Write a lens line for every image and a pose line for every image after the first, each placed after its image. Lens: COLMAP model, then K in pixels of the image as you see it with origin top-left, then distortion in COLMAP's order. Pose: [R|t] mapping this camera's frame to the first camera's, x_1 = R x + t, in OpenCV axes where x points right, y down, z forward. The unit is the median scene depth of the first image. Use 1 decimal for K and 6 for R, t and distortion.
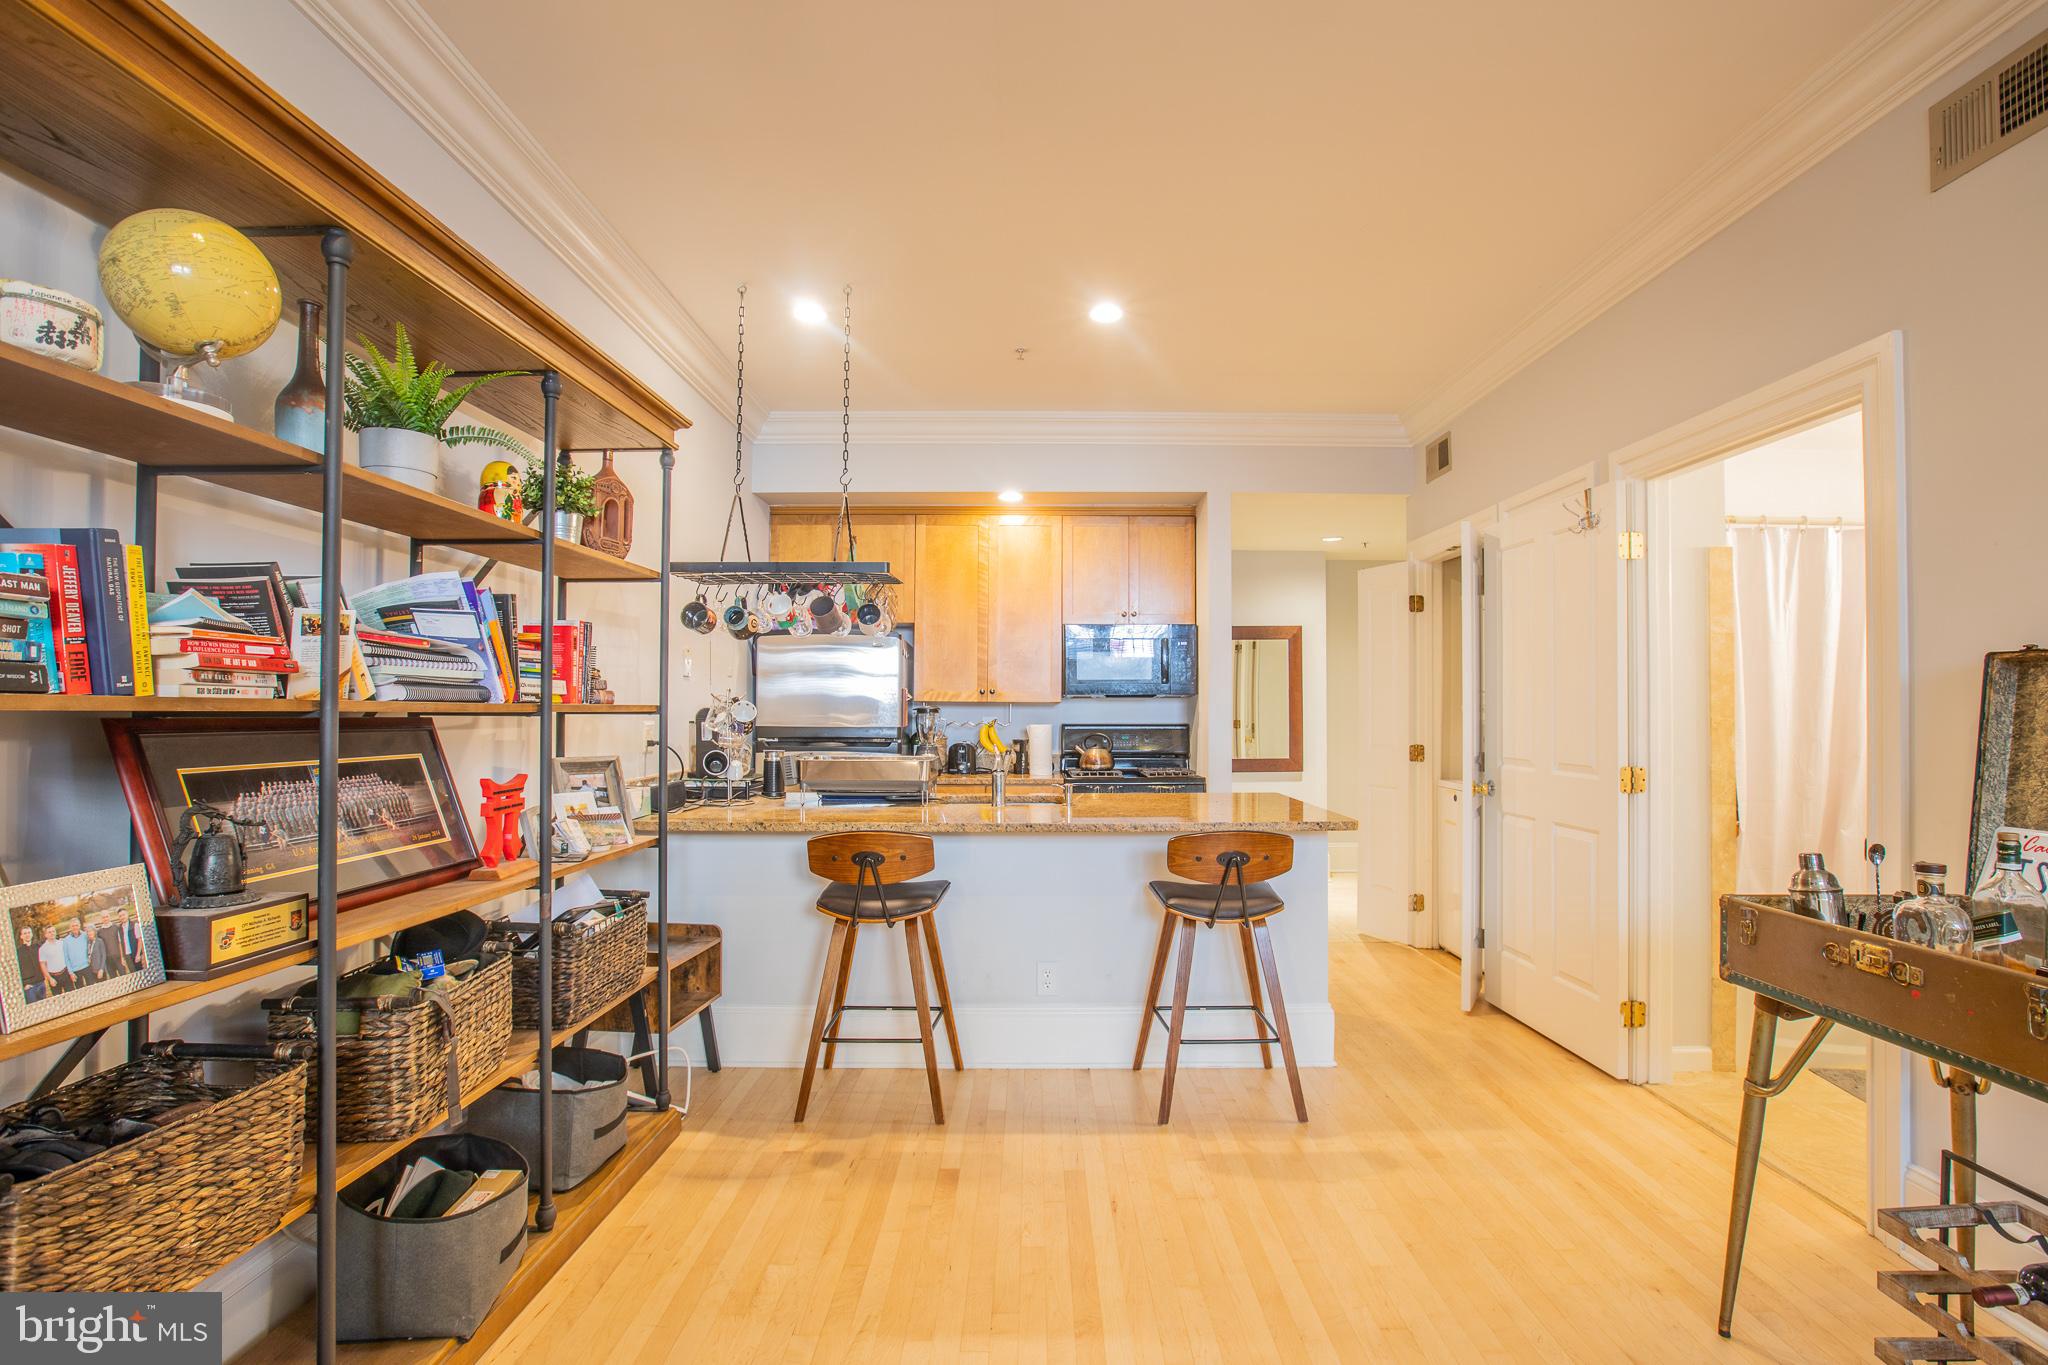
lens RADIAL K [[962.8, 0, 1038.9], [0, 962.8, 675.1], [0, 0, 1]] dist [-0.049143, 0.019687]
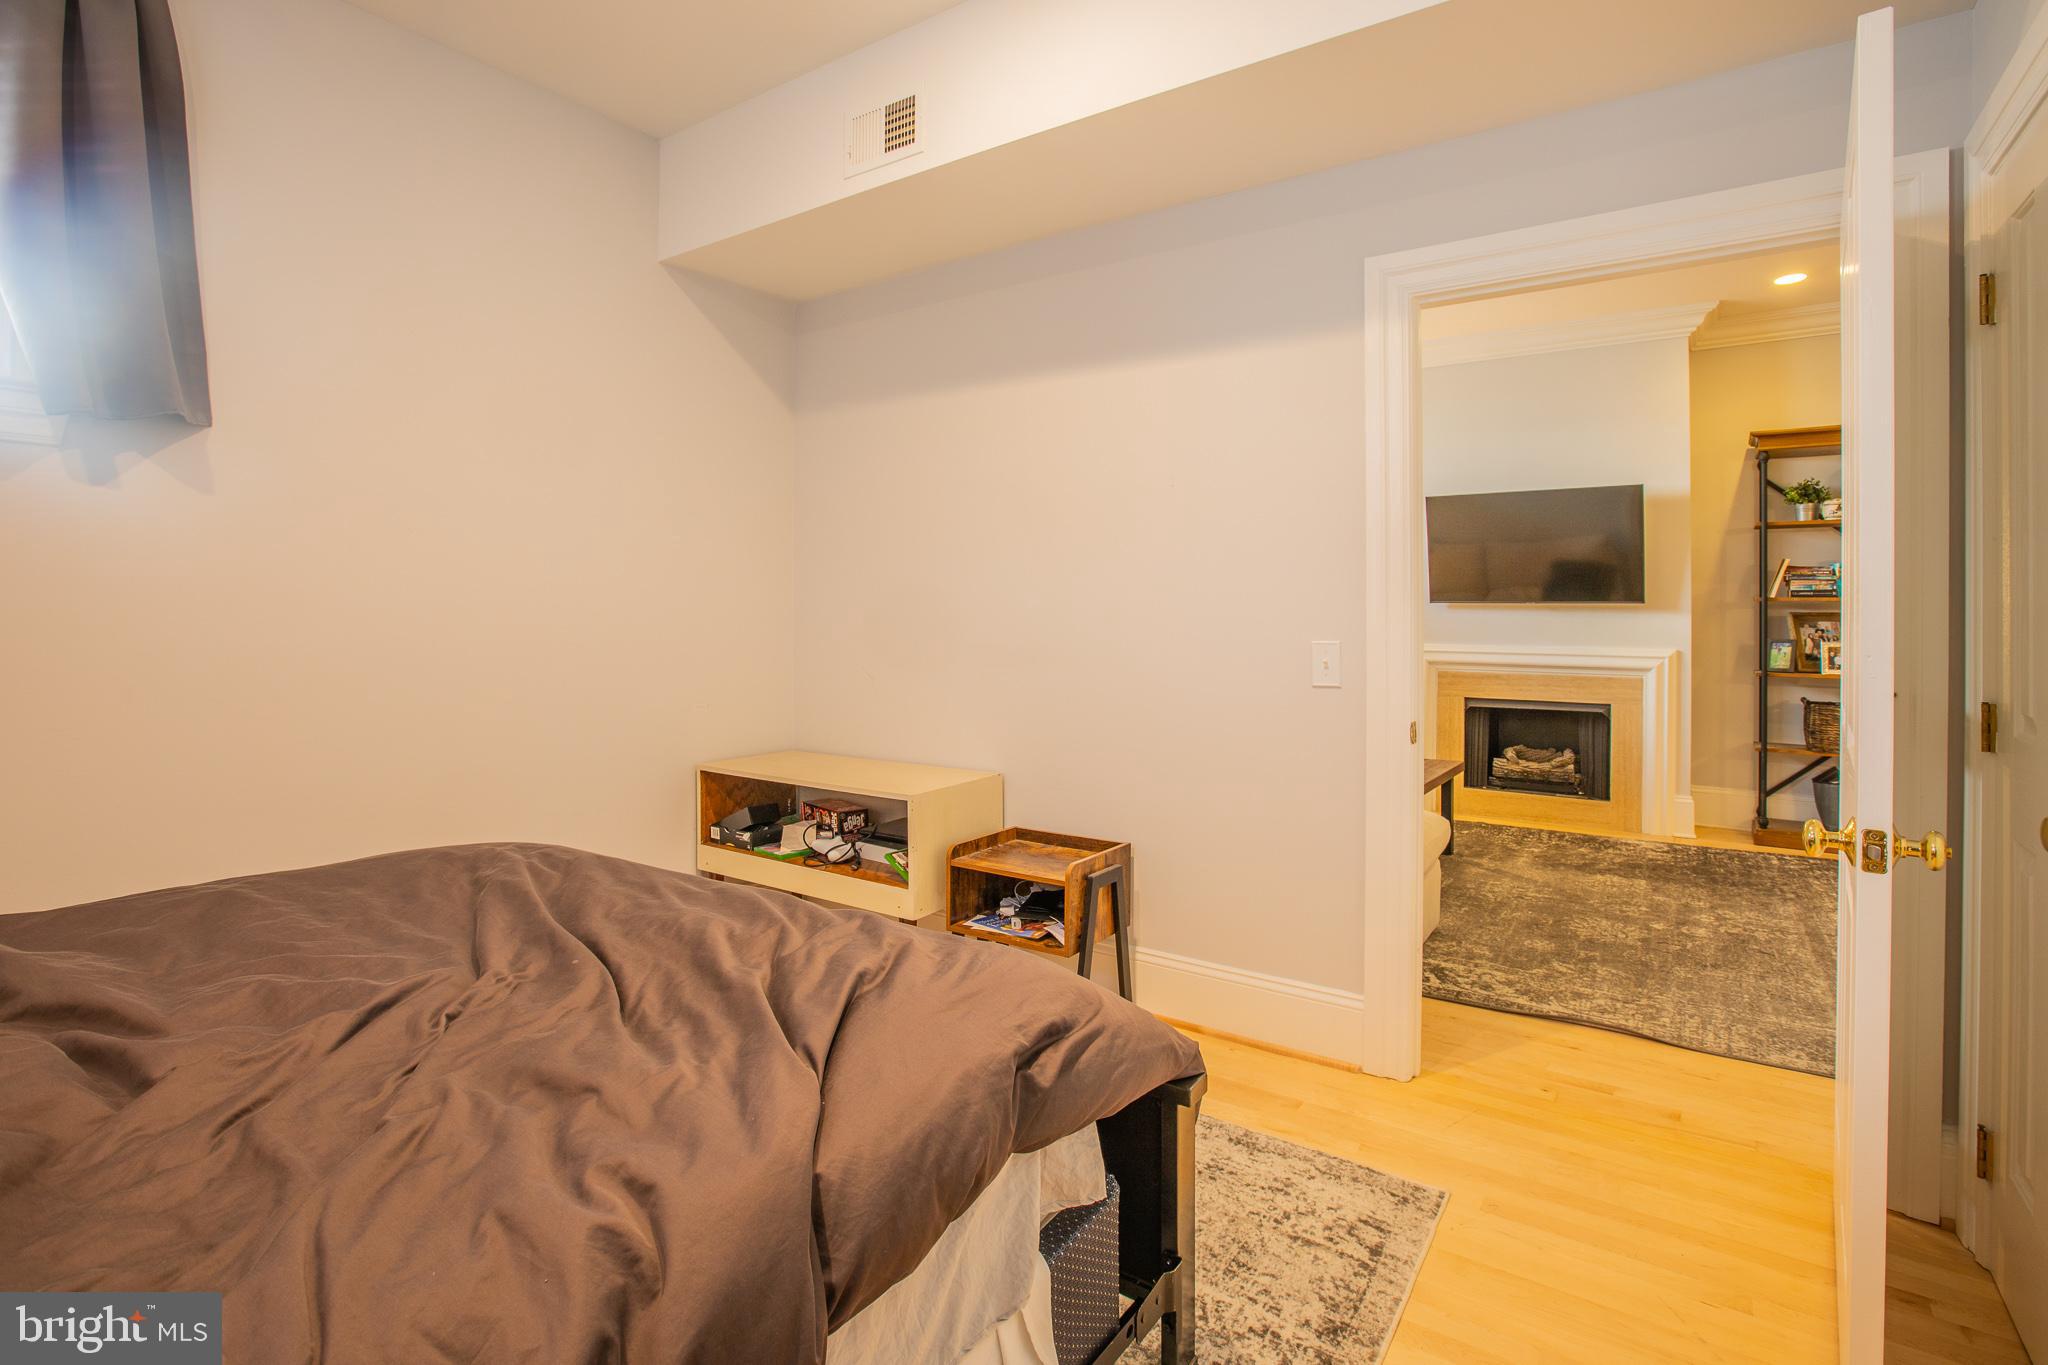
lens RADIAL K [[975.3, 0, 1032.2], [0, 975.3, 607.0], [0, 0, 1]] dist [-0.020737, 0.000716]
pose [[-0.564541, -0.009967, -0.825345, 3.069401], [0.024037, 0.999304, -0.028509, 0.068384], [0.825055, -0.035933, -0.563909, 0.313453]]
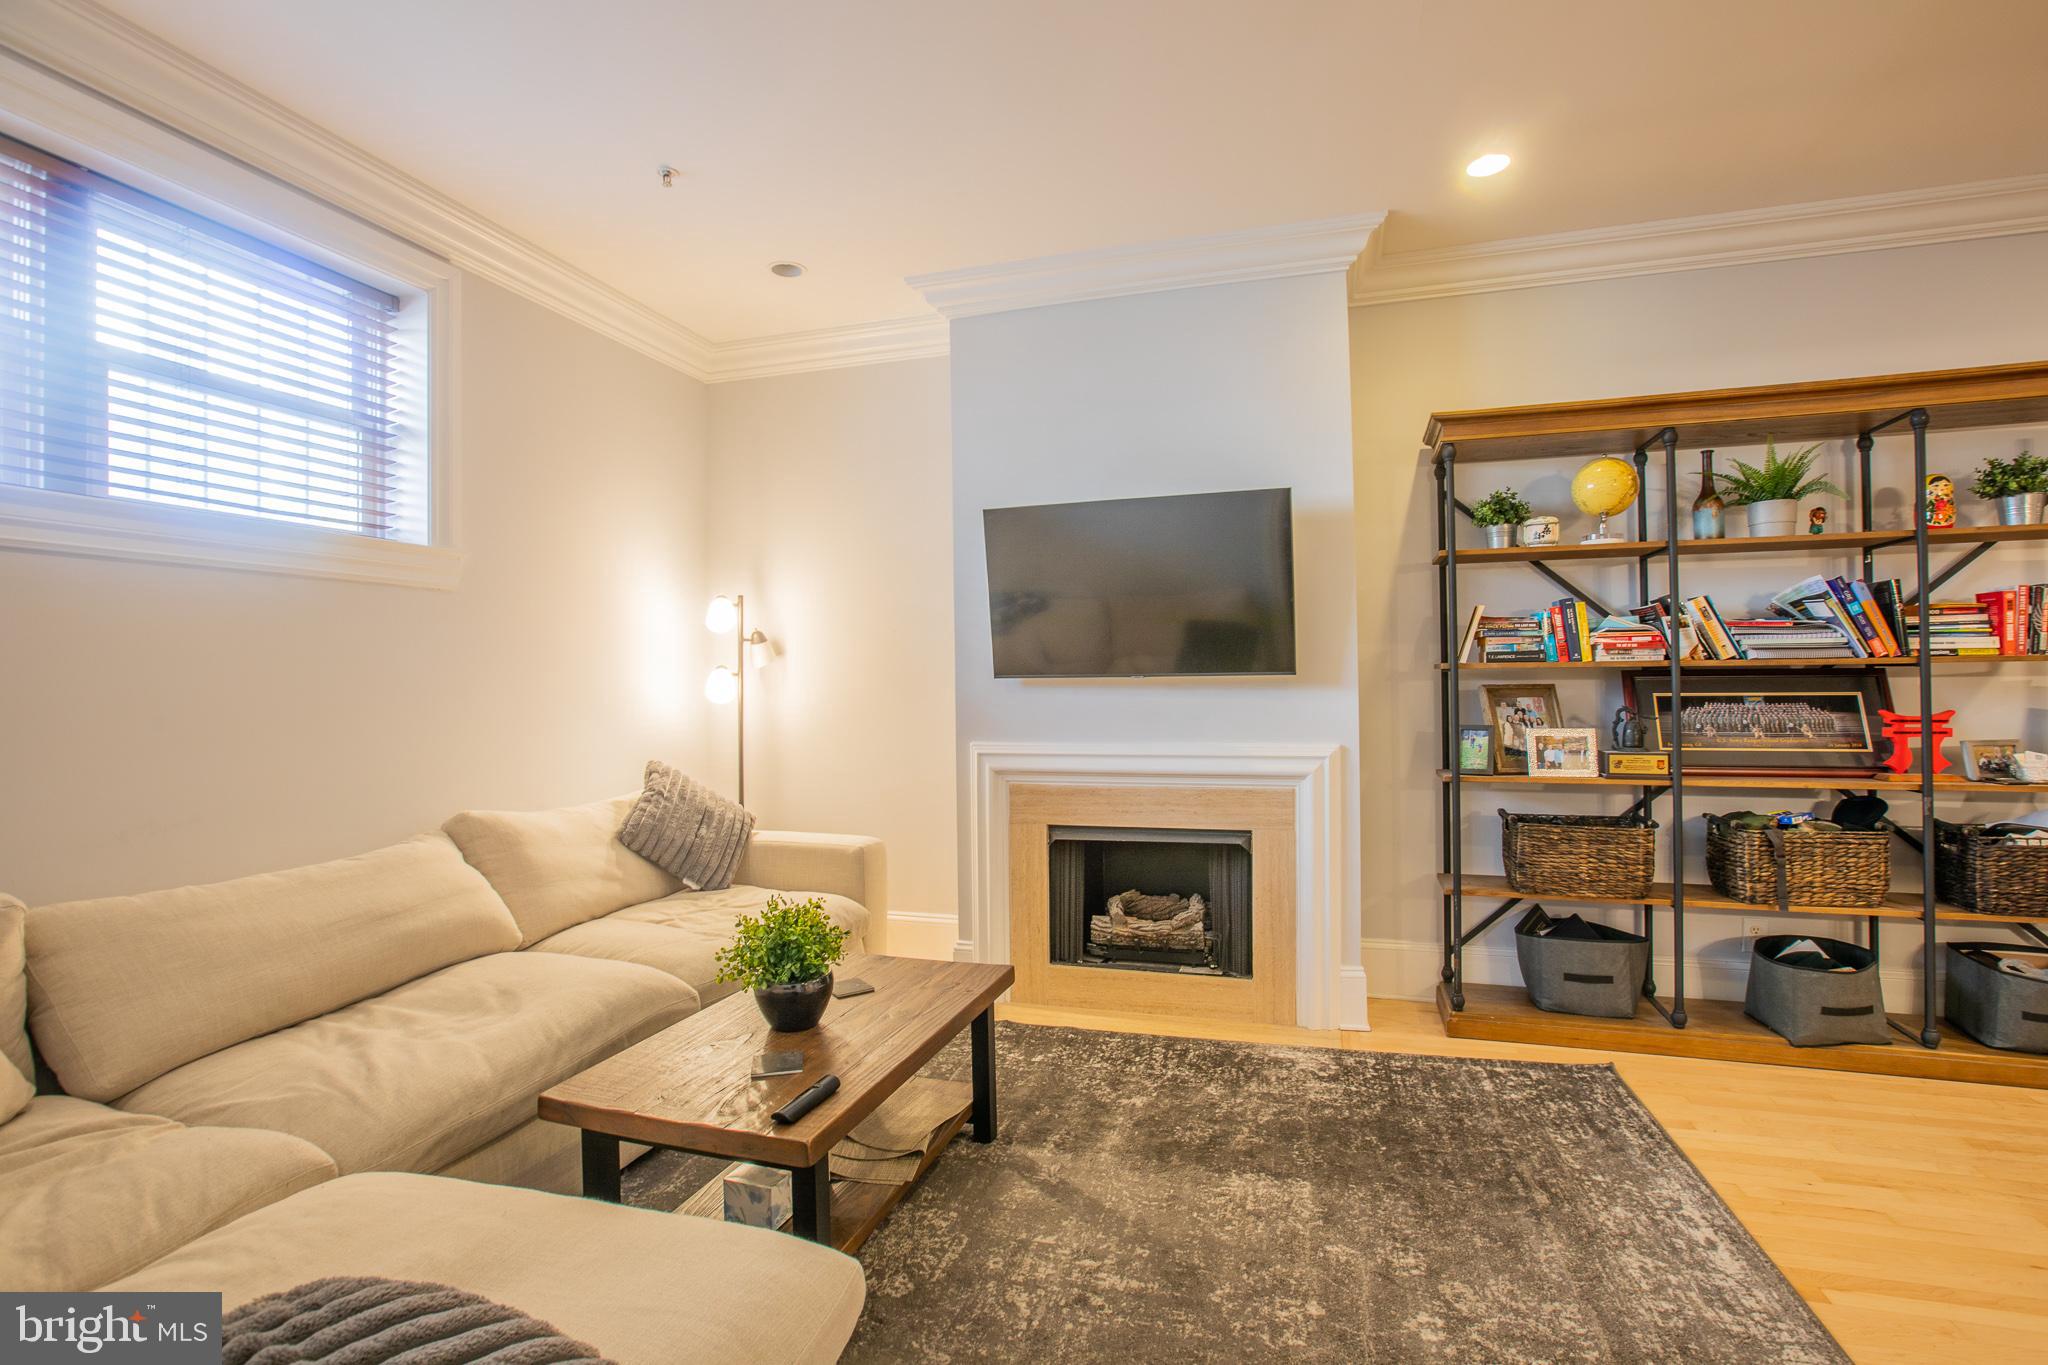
lens RADIAL K [[962.8, 0, 1038.9], [0, 962.8, 675.1], [0, 0, 1]] dist [-0.049143, 0.019687]
pose [[-0.282460, -0.007247, -0.959252, 1.446372], [0.047685, 0.998629, -0.021586, 0.033704], [0.958093, -0.051839, -0.281727, 0.235951]]
